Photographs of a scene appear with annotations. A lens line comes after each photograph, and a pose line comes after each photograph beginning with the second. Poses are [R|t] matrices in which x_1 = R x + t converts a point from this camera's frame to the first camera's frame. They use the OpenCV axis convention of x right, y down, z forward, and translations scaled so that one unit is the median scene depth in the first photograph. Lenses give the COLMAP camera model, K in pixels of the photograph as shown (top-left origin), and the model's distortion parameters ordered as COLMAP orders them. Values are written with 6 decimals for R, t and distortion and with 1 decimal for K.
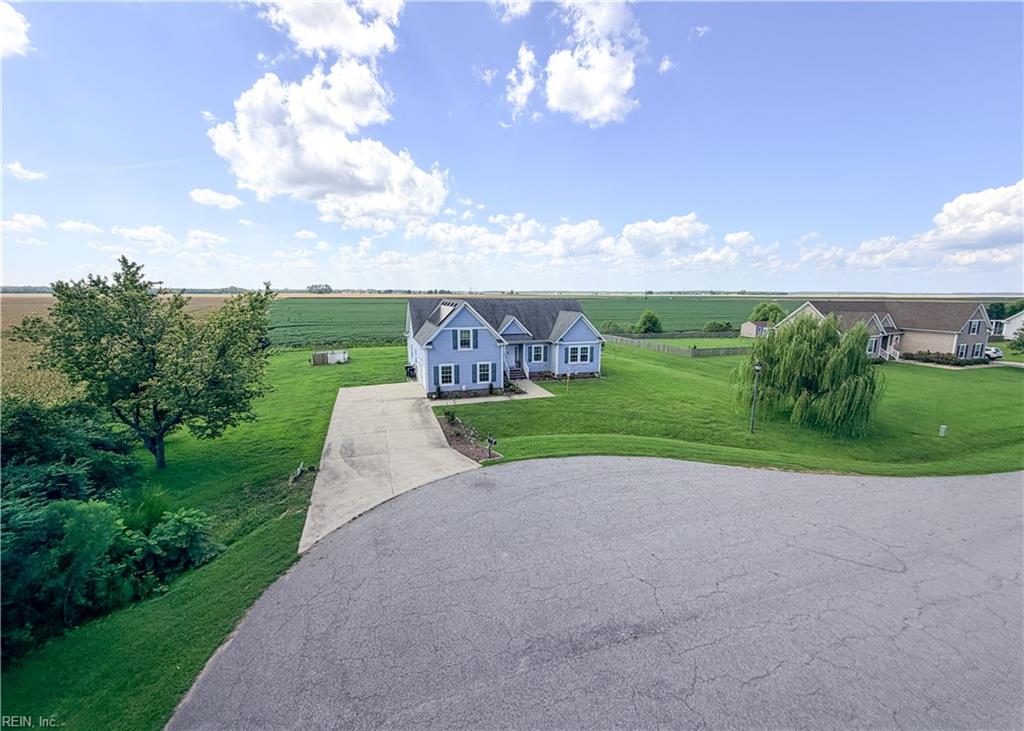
lens RADIAL K [[423.0, 0, 509.8], [0, 423.0, 386.2], [0, 0, 1]] dist [-0.000911, 0.000037]
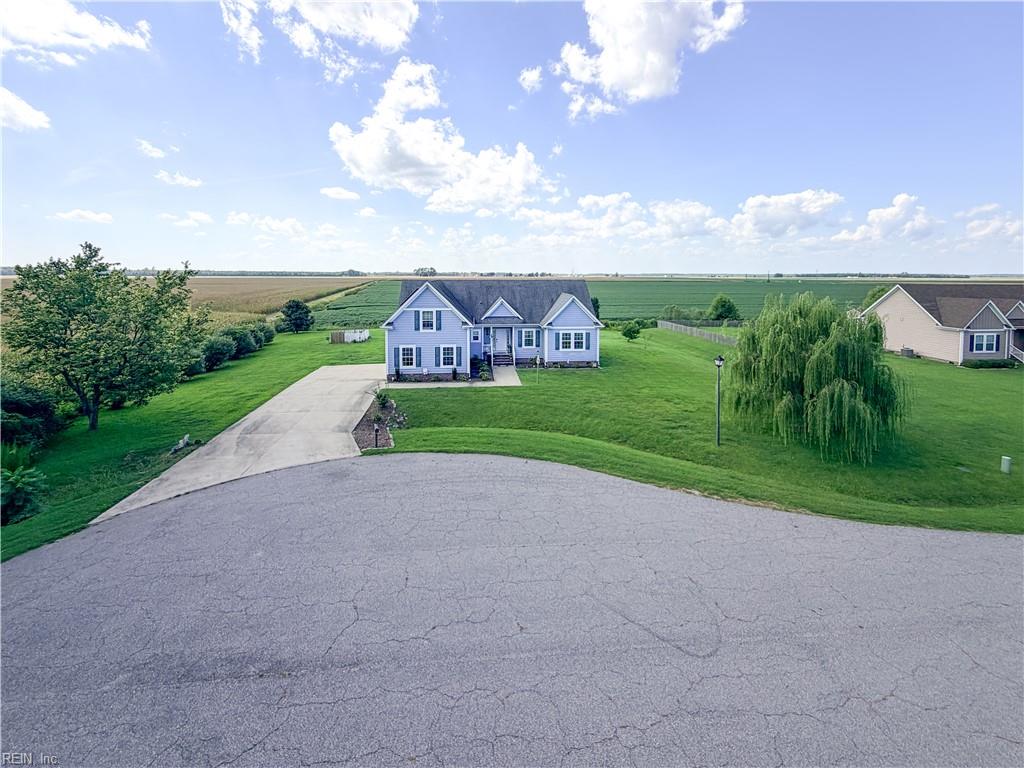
lens RADIAL K [[448.8, 0, 512.5], [0, 448.8, 305.2], [0, 0, 1]] dist [-0.001341, 0.000163]
pose [[0.974241, 0.014585, -0.225037, 0.303392], [-0.048348, 0.988211, -0.145261, -0.005753], [0.220266, 0.152399, 0.963461, 0.048280]]
